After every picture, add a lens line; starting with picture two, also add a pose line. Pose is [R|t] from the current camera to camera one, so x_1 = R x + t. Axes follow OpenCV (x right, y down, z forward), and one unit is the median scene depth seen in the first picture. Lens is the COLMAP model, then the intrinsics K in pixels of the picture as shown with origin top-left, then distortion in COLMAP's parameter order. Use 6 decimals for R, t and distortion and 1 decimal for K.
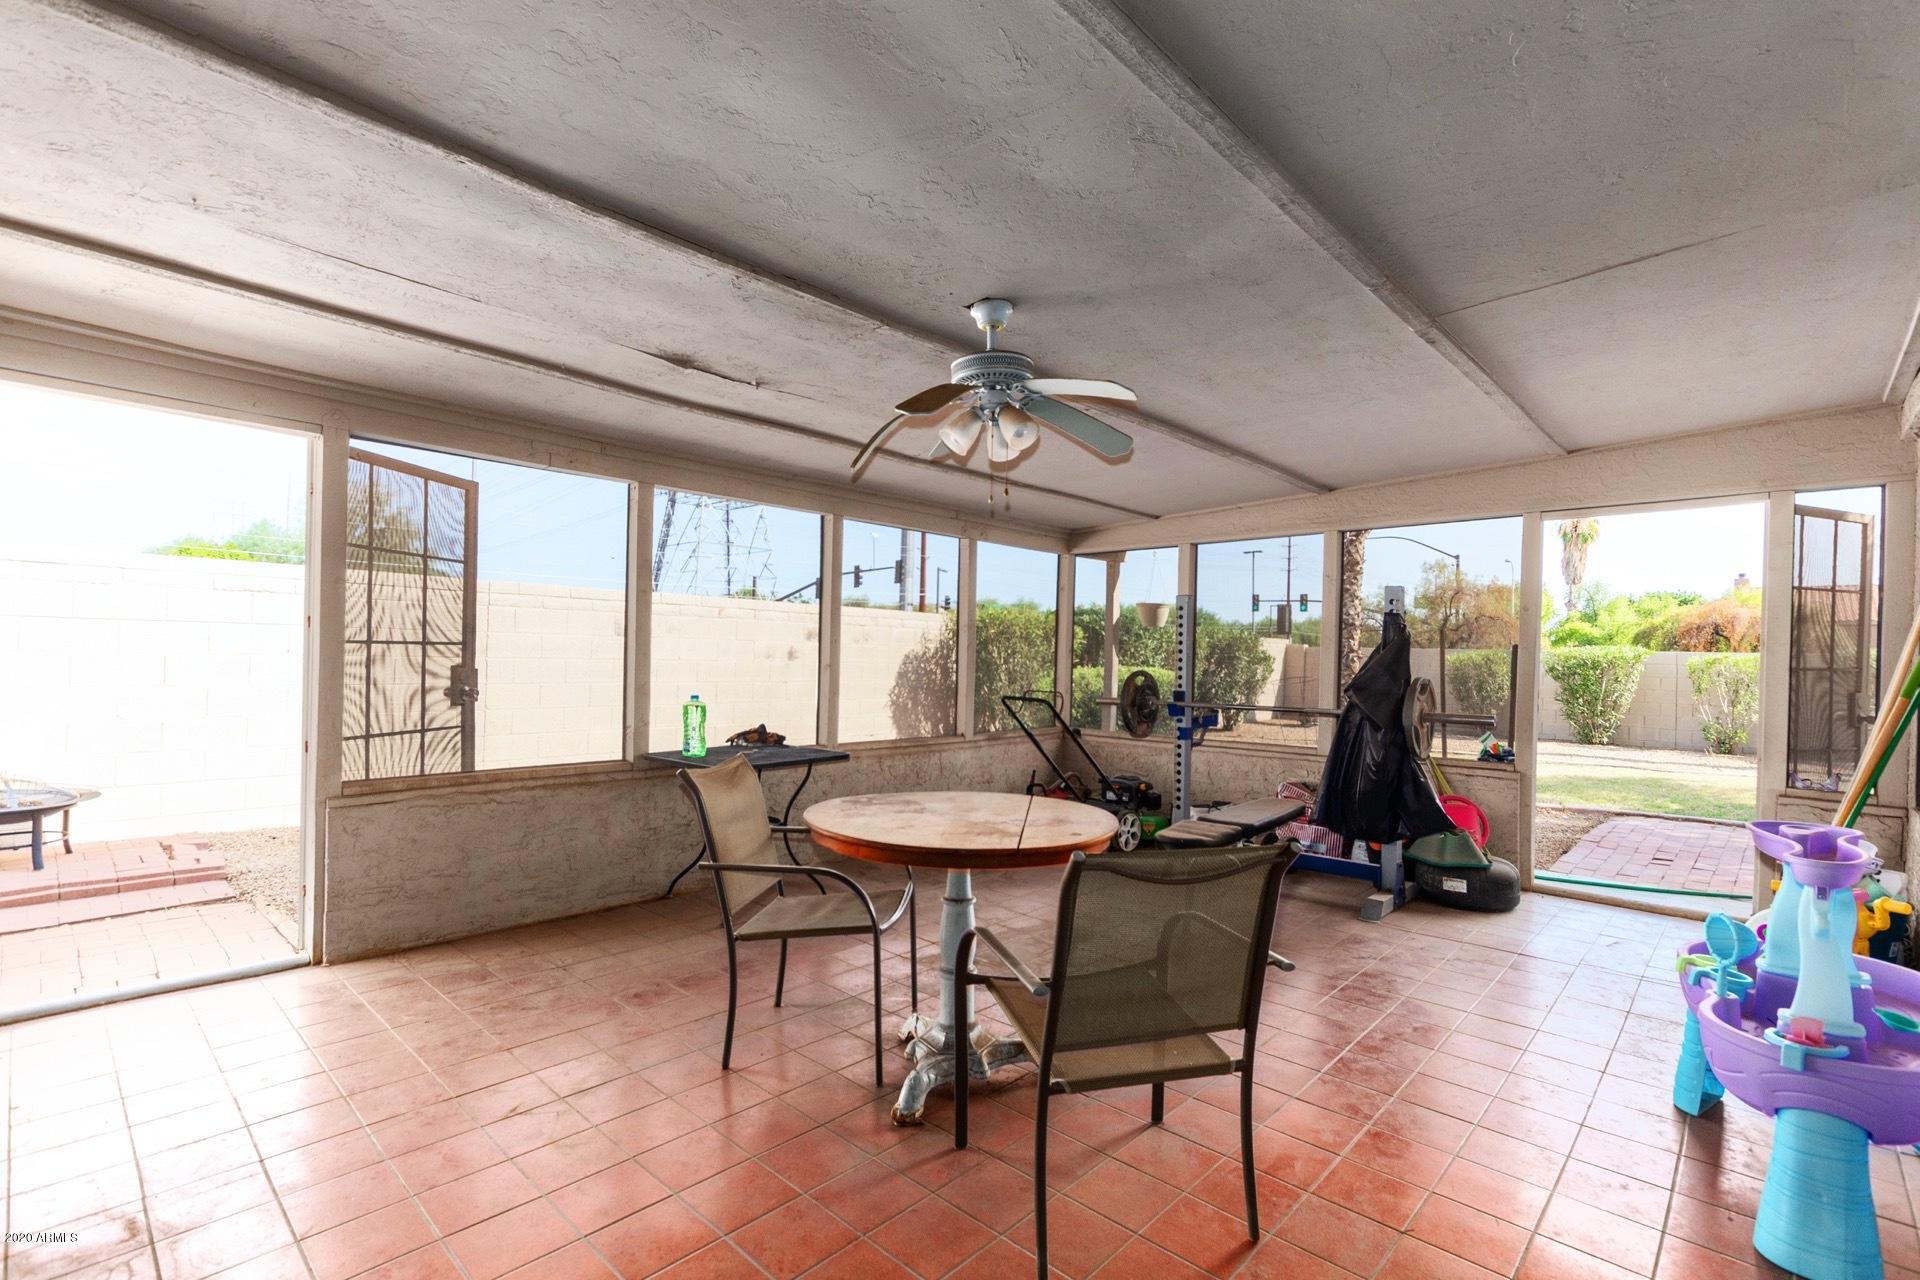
lens RADIAL K [[867.7, 0, 978.1], [0, 867.7, 663.3], [0, 0, 1]] dist [0.003698, -0.000354]
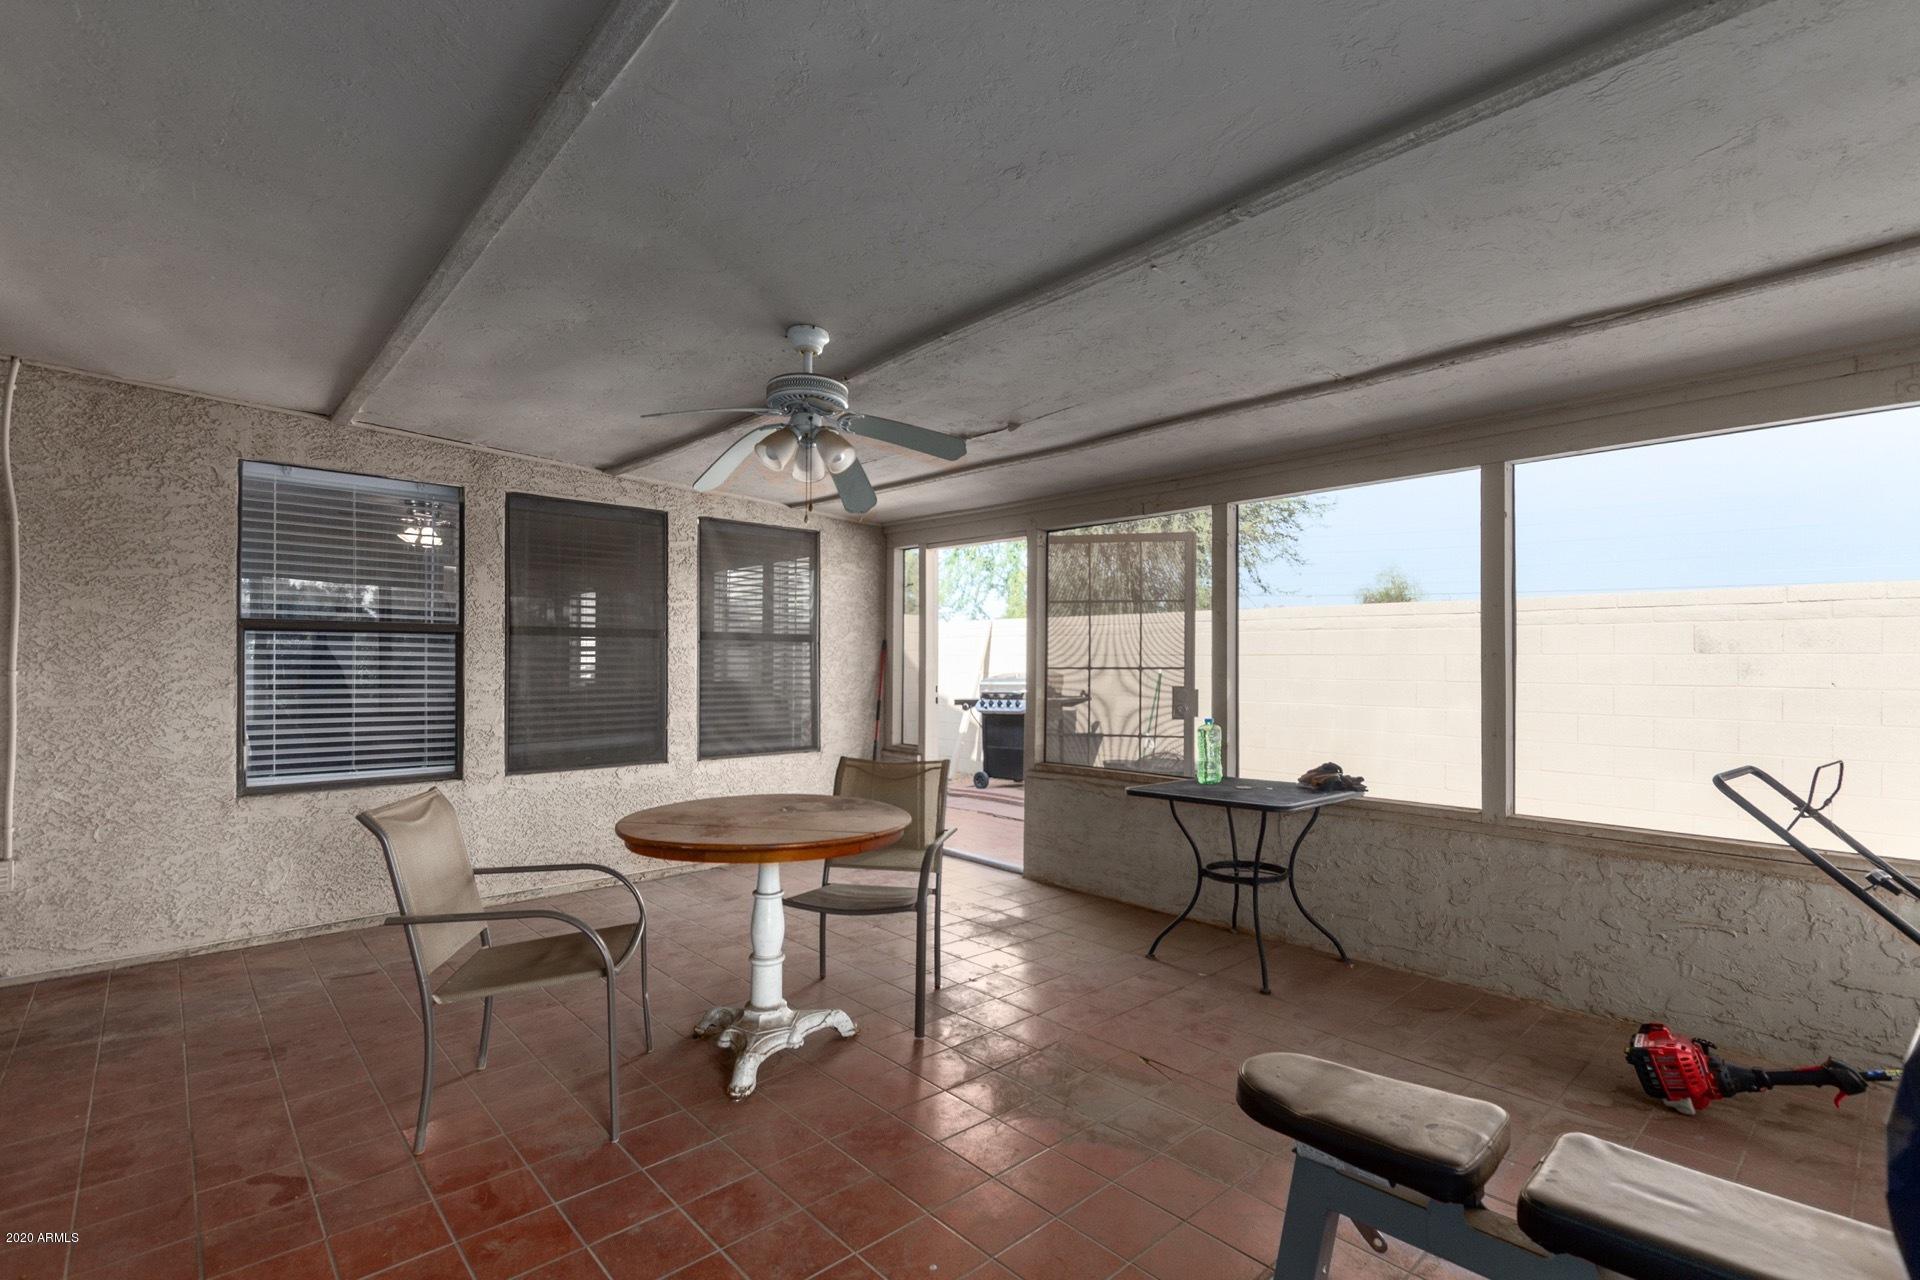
lens RADIAL K [[867.7, 0, 978.1], [0, 867.7, 663.3], [0, 0, 1]] dist [0.003698, -0.000354]
pose [[-0.066813, -0.020475, -0.997555, 0.676417], [-0.009538, 0.999757, -0.019882, -0.002776], [0.997720, 0.008186, -0.066992, 0.855290]]
